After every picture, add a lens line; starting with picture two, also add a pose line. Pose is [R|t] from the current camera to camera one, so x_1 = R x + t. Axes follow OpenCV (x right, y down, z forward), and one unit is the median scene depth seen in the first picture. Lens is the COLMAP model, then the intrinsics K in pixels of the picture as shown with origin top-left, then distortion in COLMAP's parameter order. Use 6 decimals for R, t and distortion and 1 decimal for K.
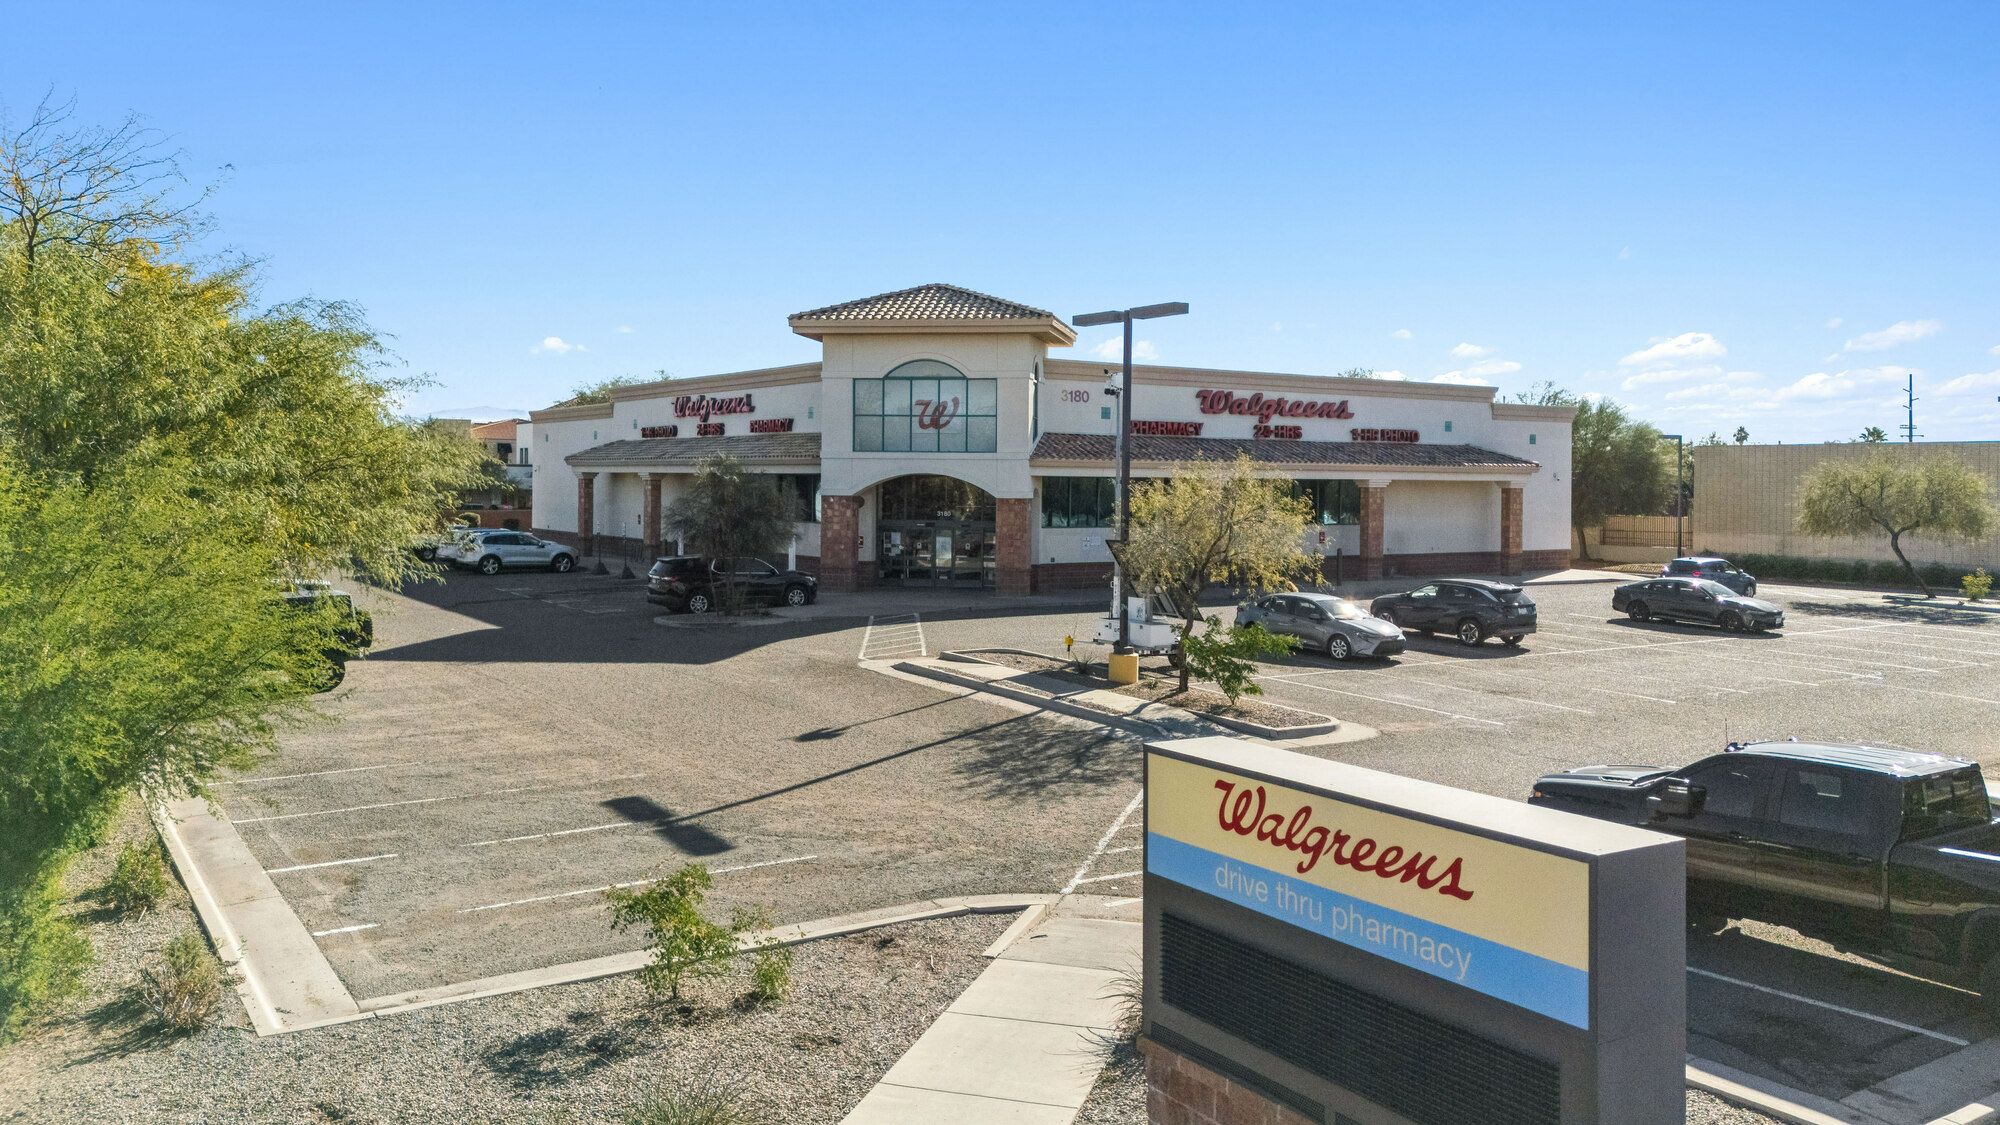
lens RADIAL K [[1471.1, 0, 986.4], [0, 1471.1, 570.6], [0, 0, 1]] dist [0.038425, -0.028566]
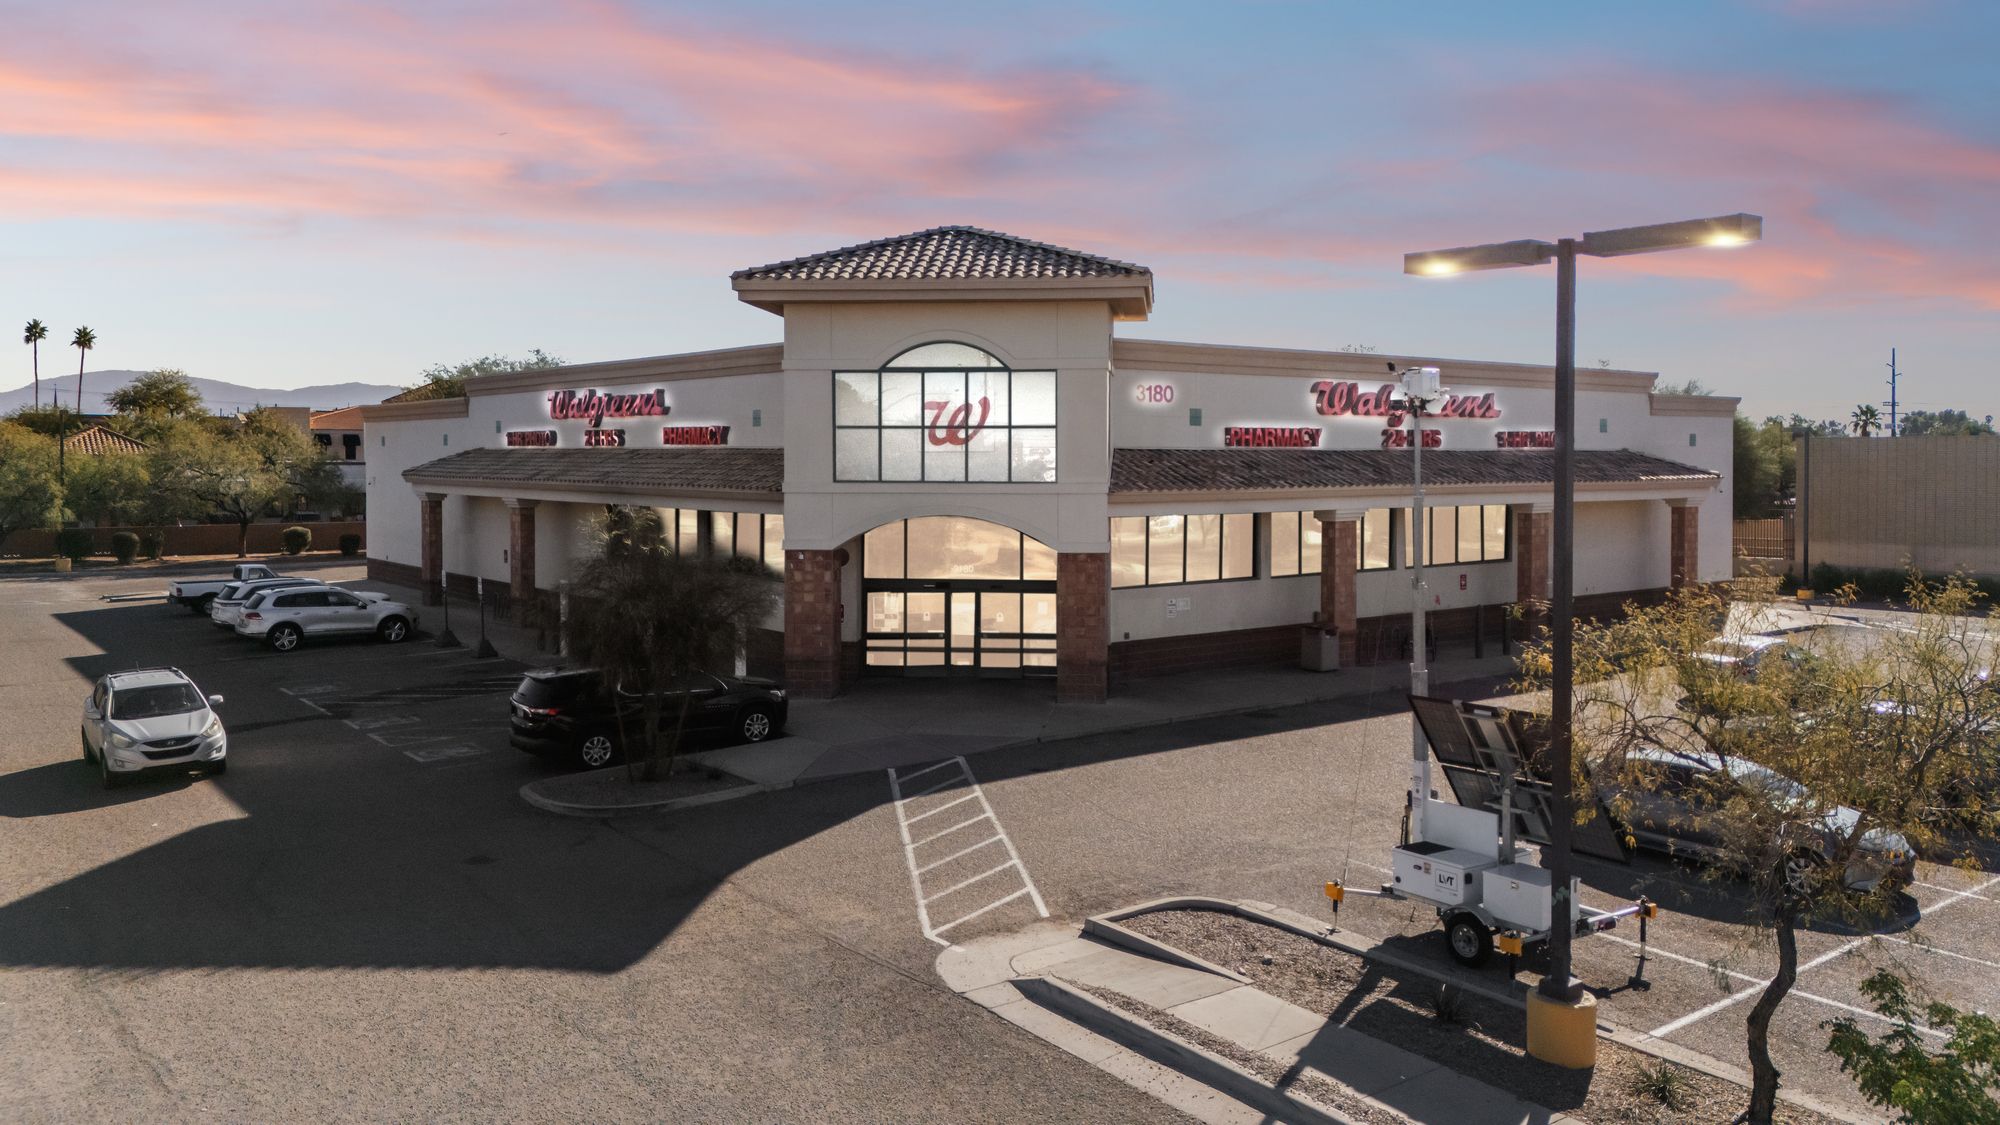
lens RADIAL K [[1471.1, 0, 964.4], [0, 1471.1, 537.6], [0, 0, 1]] dist [0.038425, -0.028566]
pose [[0.997945, -0.012276, 0.062884, -0.064498], [0.012614, 0.999908, -0.004983, -0.045829], [-0.062817, 0.005766, 0.998008, 0.303542]]
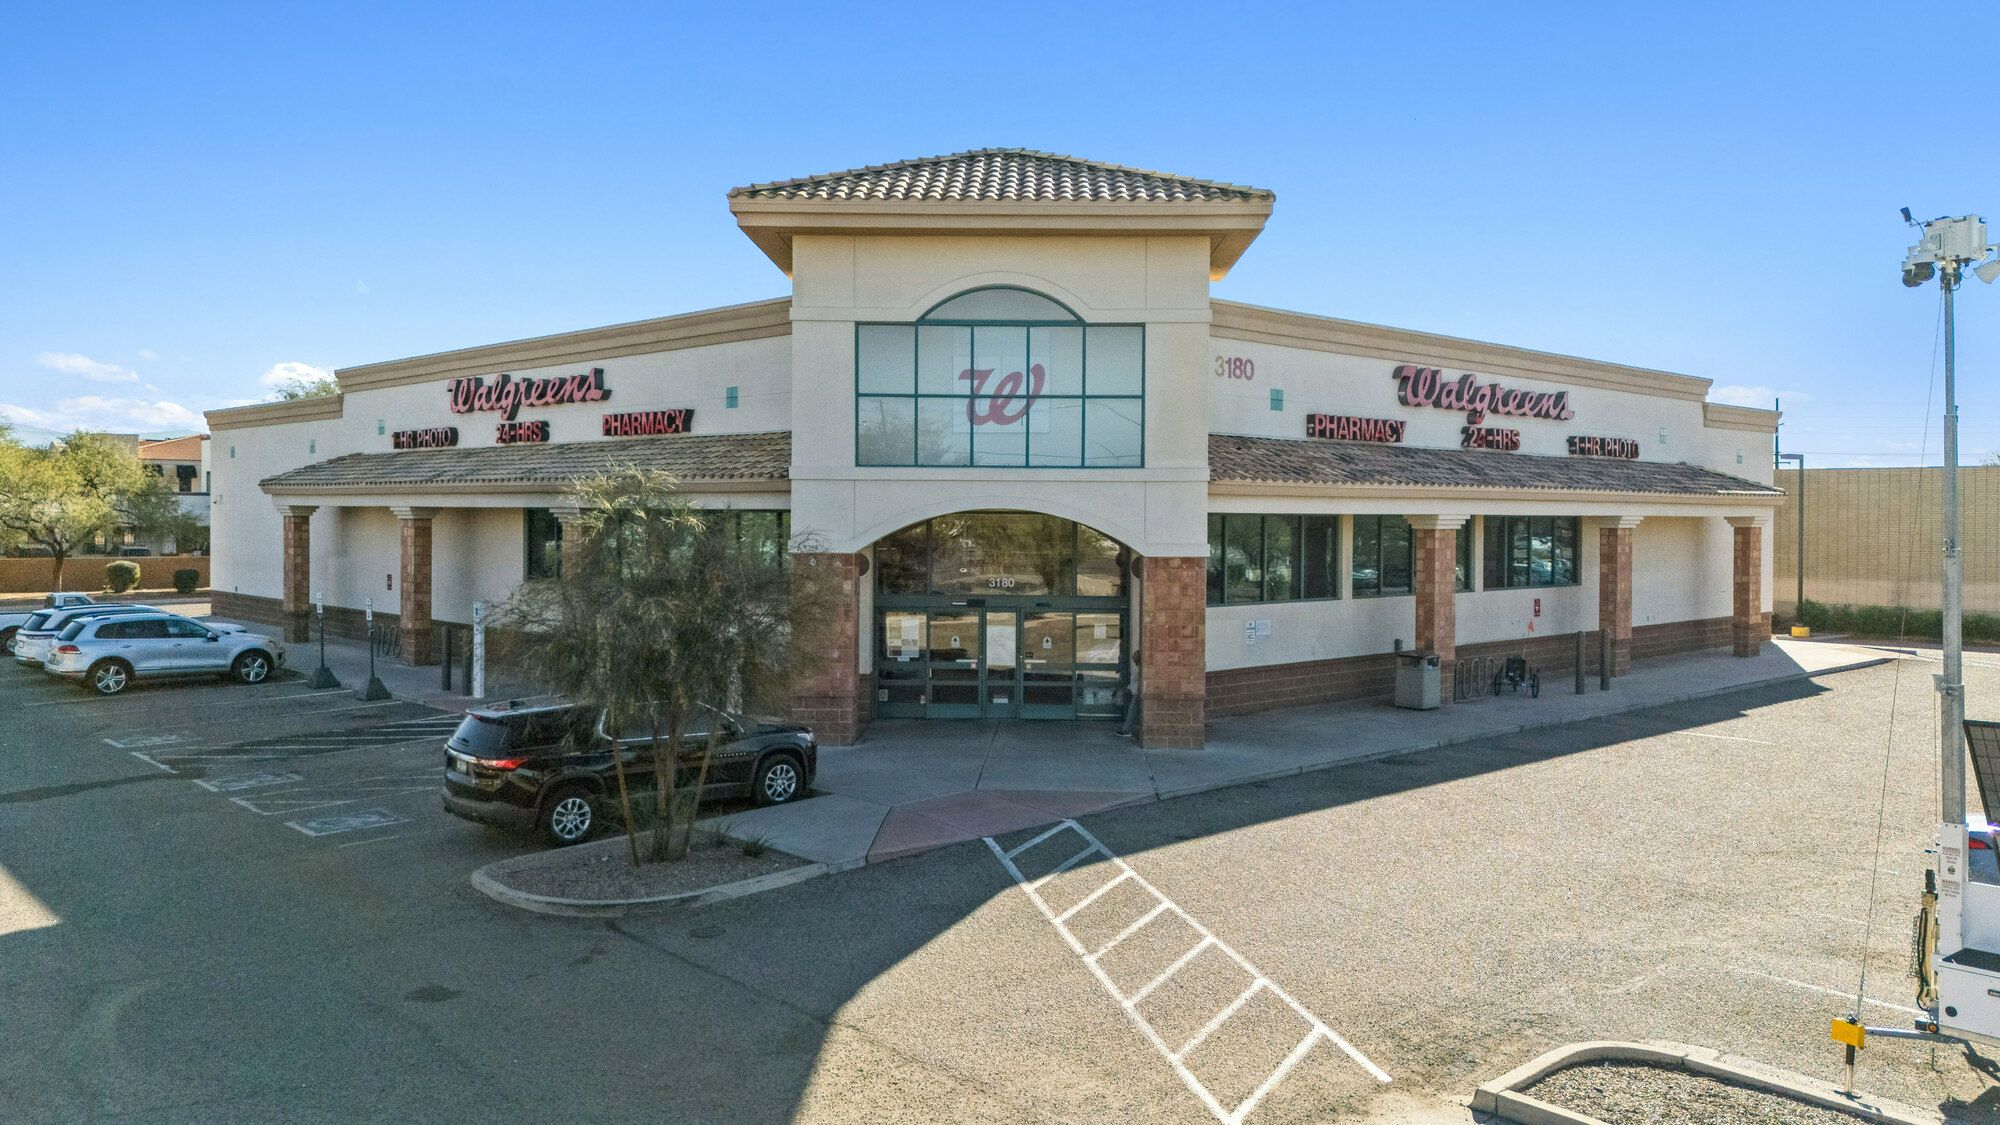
lens RADIAL K [[1471.1, 0, 960.1], [0, 1471.1, 574.0], [0, 0, 1]] dist [0.038425, -0.028566]
pose [[0.988107, -0.008846, 0.153511, -0.116008], [0.011478, 0.999802, -0.016272, -0.030842], [-0.153337, 0.017841, 0.988013, 0.433429]]
